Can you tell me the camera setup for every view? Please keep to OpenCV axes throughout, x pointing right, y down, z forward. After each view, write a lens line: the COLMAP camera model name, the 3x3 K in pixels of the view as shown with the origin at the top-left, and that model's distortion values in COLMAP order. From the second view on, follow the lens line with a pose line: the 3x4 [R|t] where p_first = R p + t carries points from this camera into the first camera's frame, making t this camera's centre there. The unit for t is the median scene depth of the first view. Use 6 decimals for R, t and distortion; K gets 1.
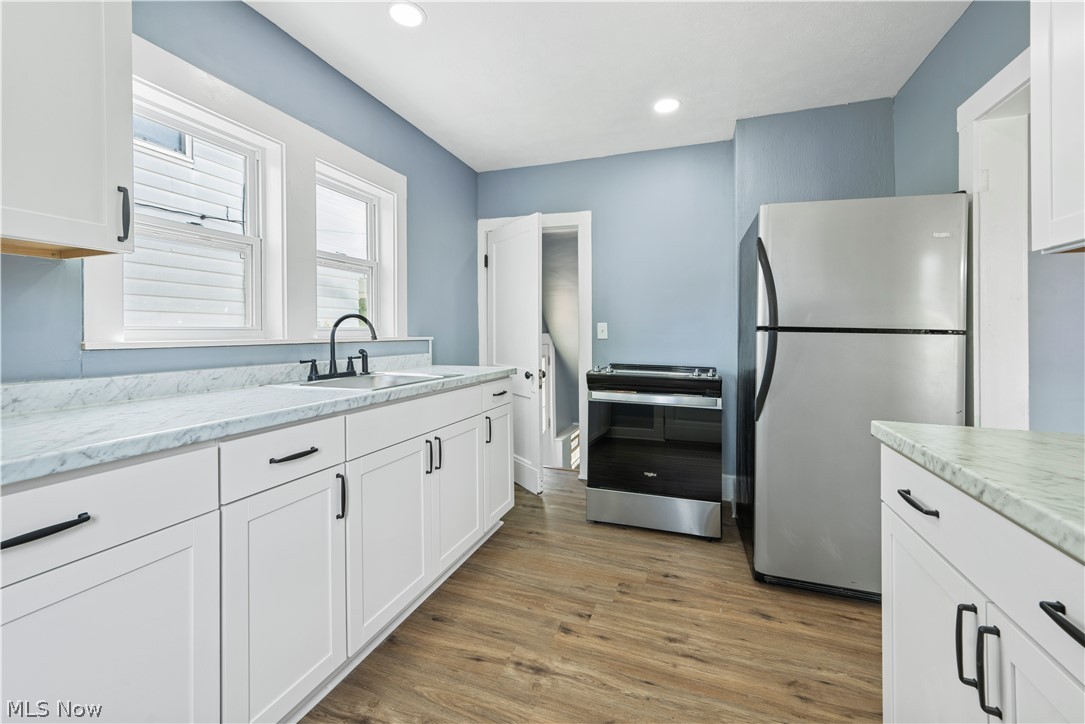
lens RADIAL K [[440.0, 0, 538.3], [0, 440.0, 325.6], [0, 0, 1]] dist [0.005809, 0.000571]
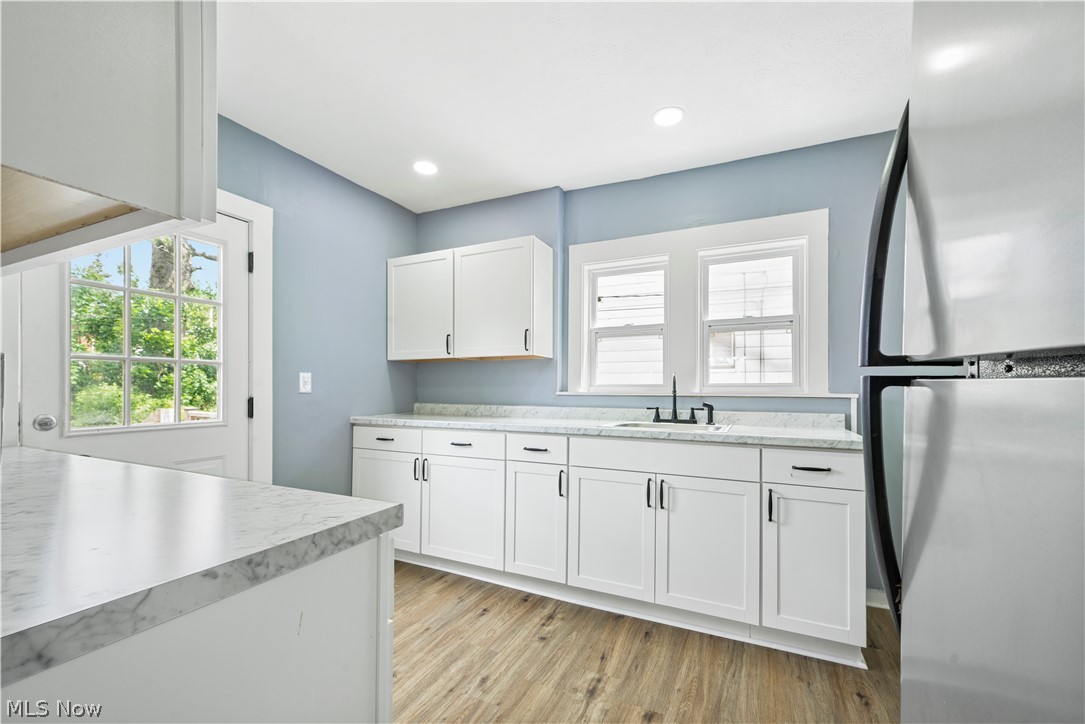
lens RADIAL K [[440.0, 0, 558.3], [0, 440.0, 392.5], [0, 0, 1]] dist [0.005809, 0.000571]
pose [[-0.074698, 0.004912, -0.997194, 1.002632], [0.001329, 0.999987, 0.004827, 0.027597], [0.997205, -0.000965, -0.074704, 0.914767]]
